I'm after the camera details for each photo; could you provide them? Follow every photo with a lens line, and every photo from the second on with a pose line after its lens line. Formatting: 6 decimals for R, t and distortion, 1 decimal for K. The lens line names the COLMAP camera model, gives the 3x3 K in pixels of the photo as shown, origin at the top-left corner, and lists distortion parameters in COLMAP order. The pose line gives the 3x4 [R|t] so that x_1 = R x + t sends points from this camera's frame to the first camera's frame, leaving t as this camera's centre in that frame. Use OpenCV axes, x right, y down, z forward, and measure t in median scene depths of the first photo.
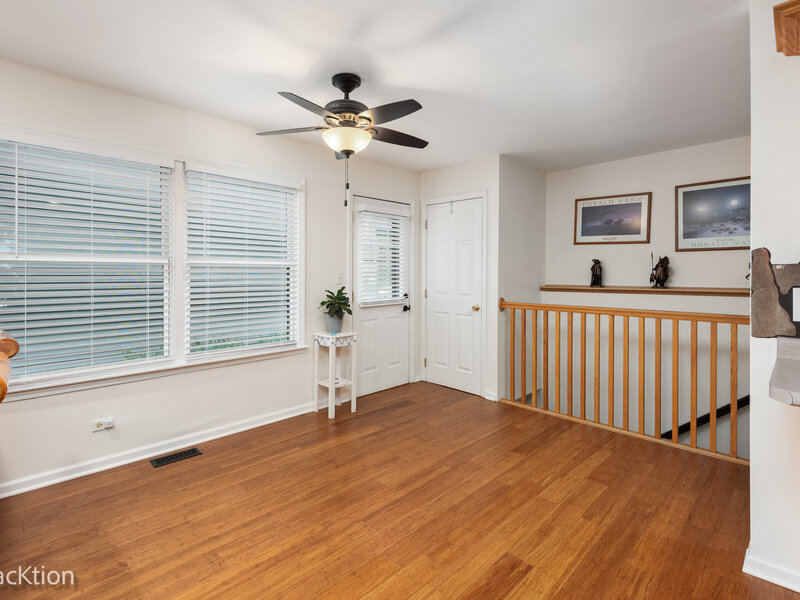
lens RADIAL K [[397.8, 0, 401.3], [0, 397.8, 275.4], [0, 0, 1]] dist [0.000958, -0.000421]
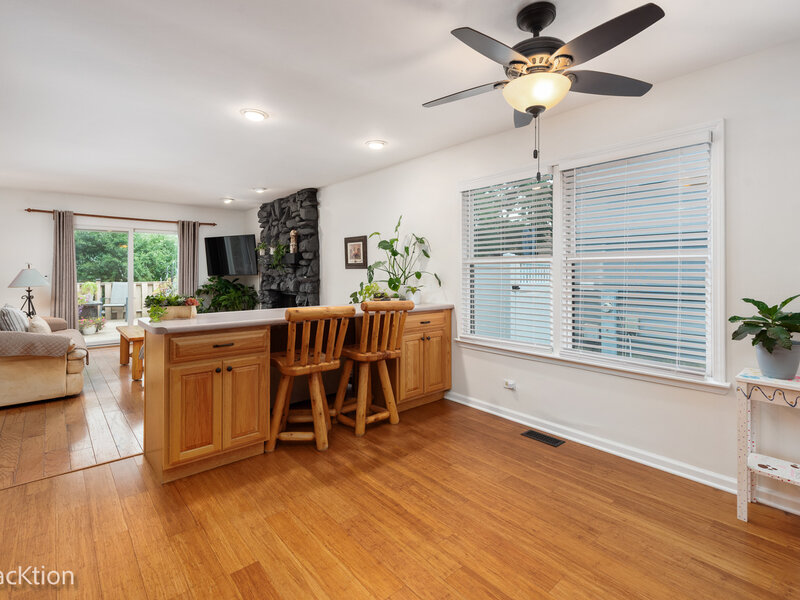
lens RADIAL K [[393.5, 0, 398.9], [0, 393.5, 269.5], [0, 0, 1]] dist [0.000745, -0.000336]
pose [[-0.071769, -0.001464, -0.997420, 0.563225], [0.000574, 0.999999, -0.001509, -0.006018], [0.997421, -0.000680, -0.071769, 0.705219]]
